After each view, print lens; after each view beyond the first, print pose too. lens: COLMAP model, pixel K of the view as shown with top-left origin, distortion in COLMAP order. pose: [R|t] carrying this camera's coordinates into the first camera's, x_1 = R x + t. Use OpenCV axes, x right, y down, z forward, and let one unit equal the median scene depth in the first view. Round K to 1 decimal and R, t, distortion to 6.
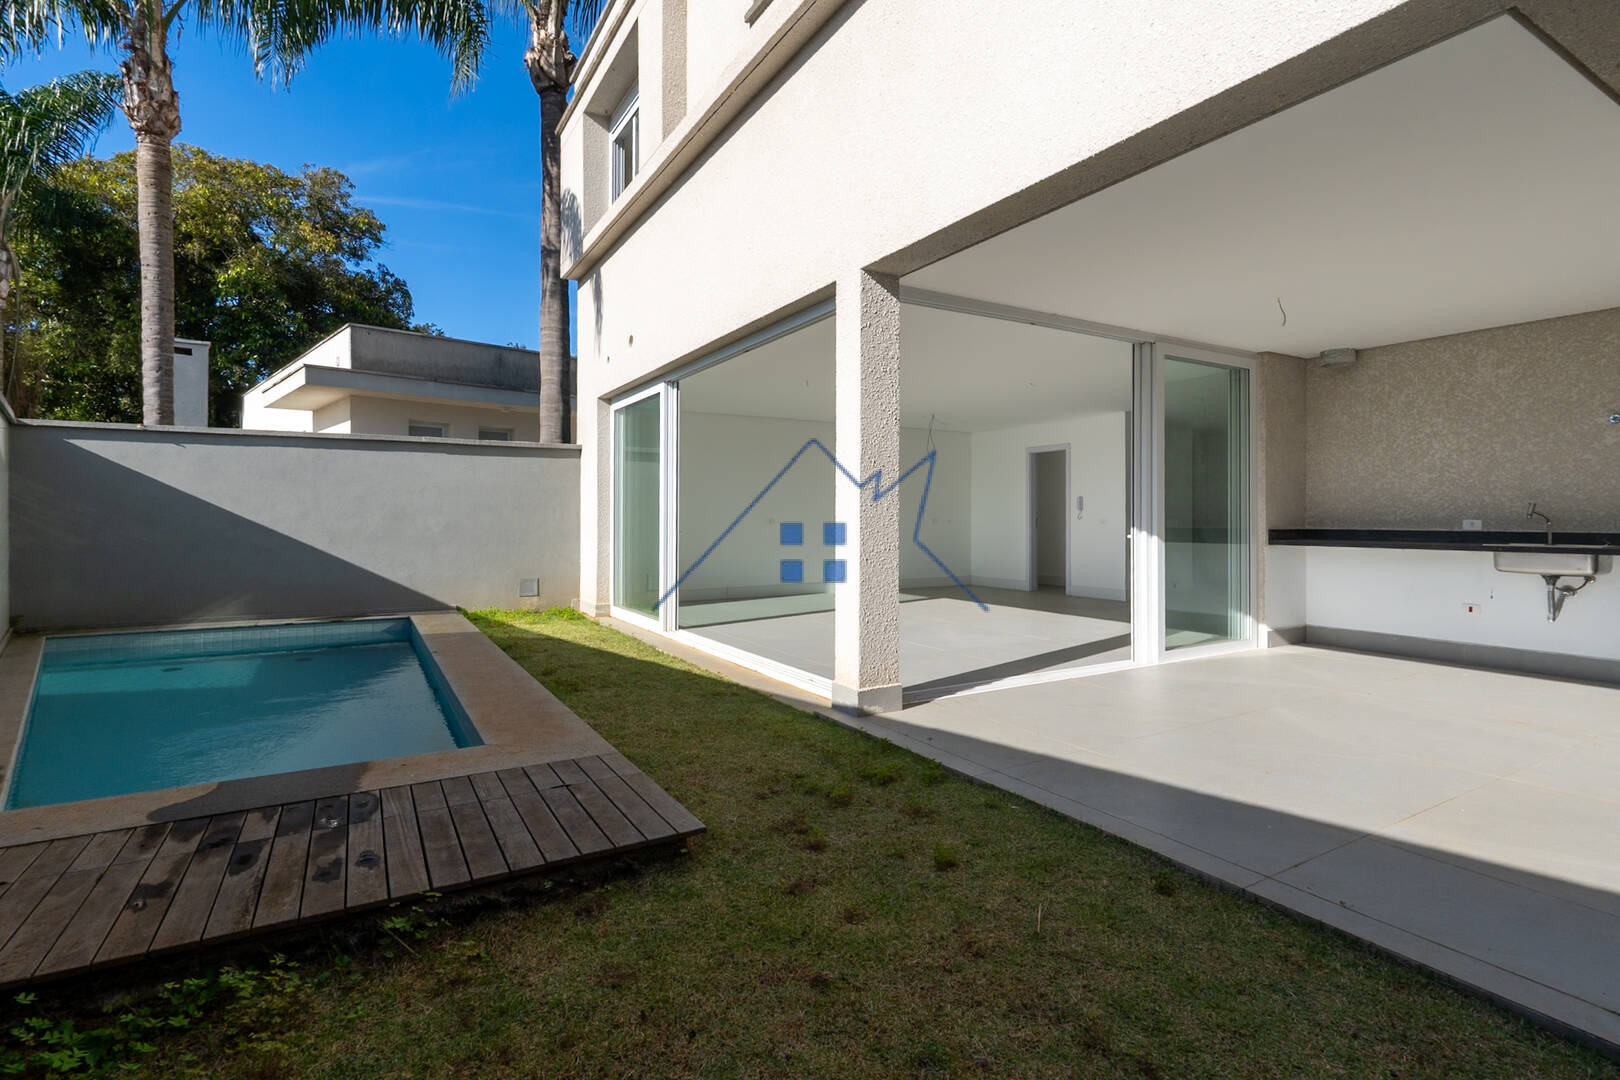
lens RADIAL K [[768.6, 0, 808.0], [0, 768.6, 517.6], [0, 0, 1]] dist [-0.002645, 0.000064]
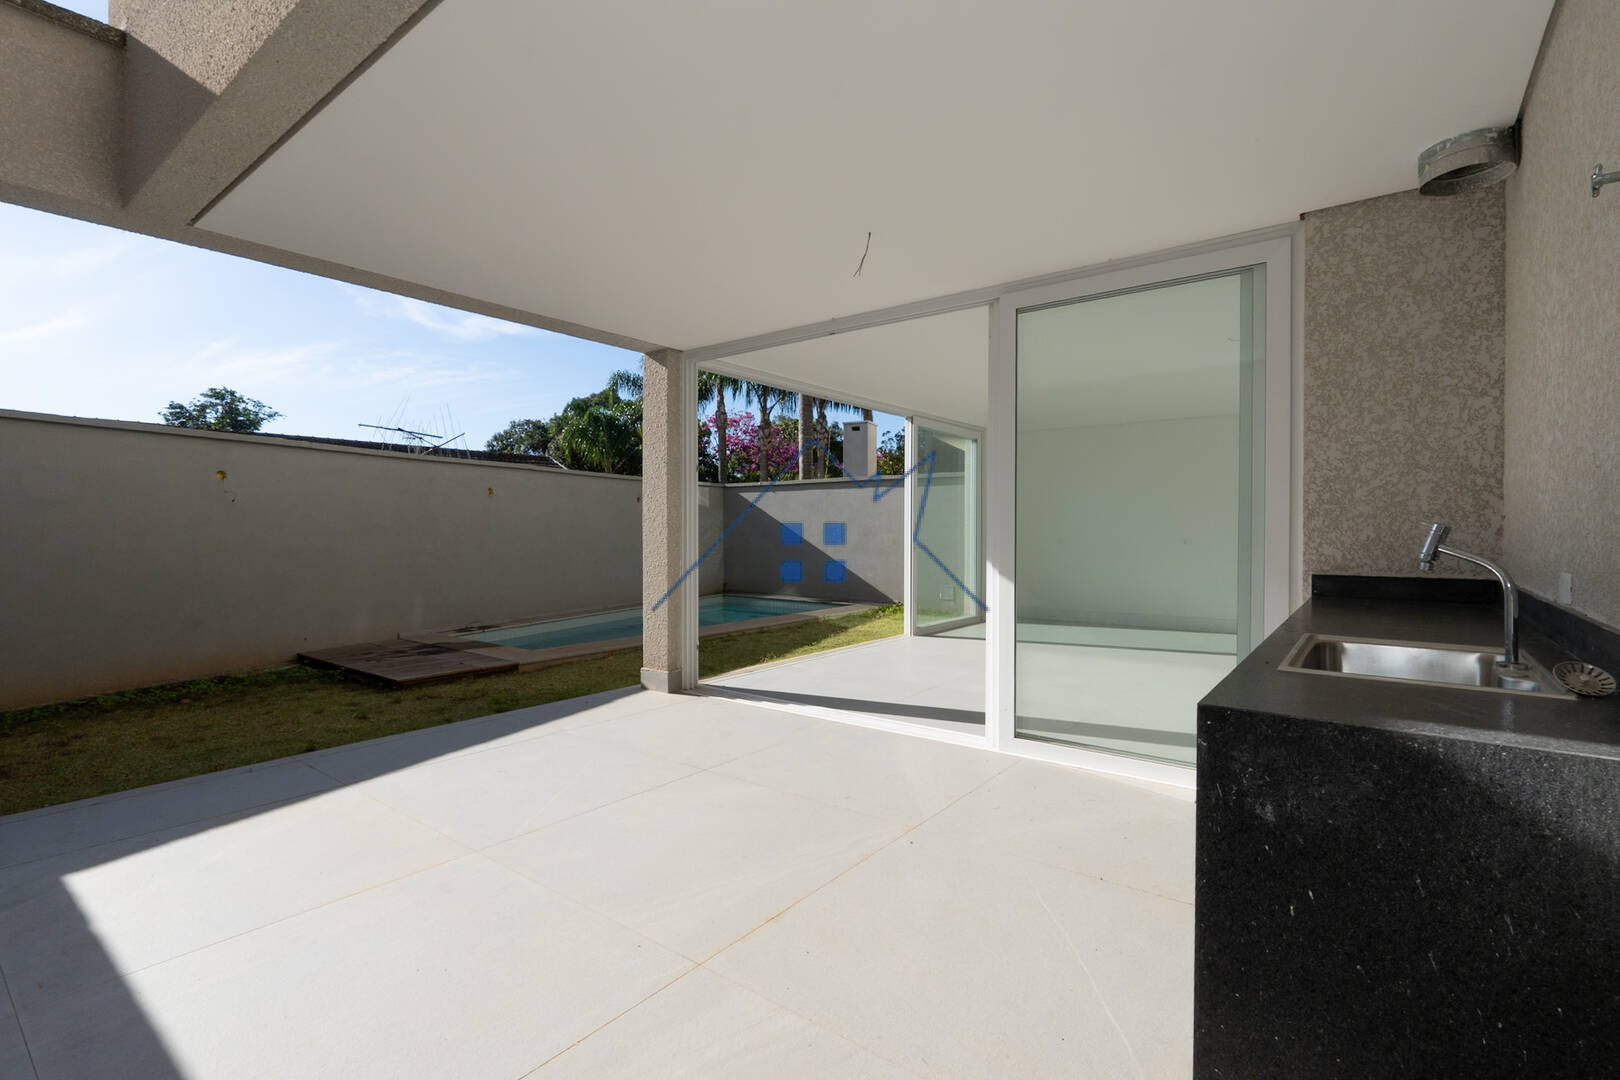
lens RADIAL K [[745.3, 0, 810.0], [0, 745.3, 540.0], [0, 0, 1]] dist [-0.000553, -0.000182]
pose [[0.373203, 0.013582, -0.927650, 0.905219], [-0.002062, 0.999903, 0.013810, -0.011958], [0.927747, -0.003242, 0.373195, 0.512388]]
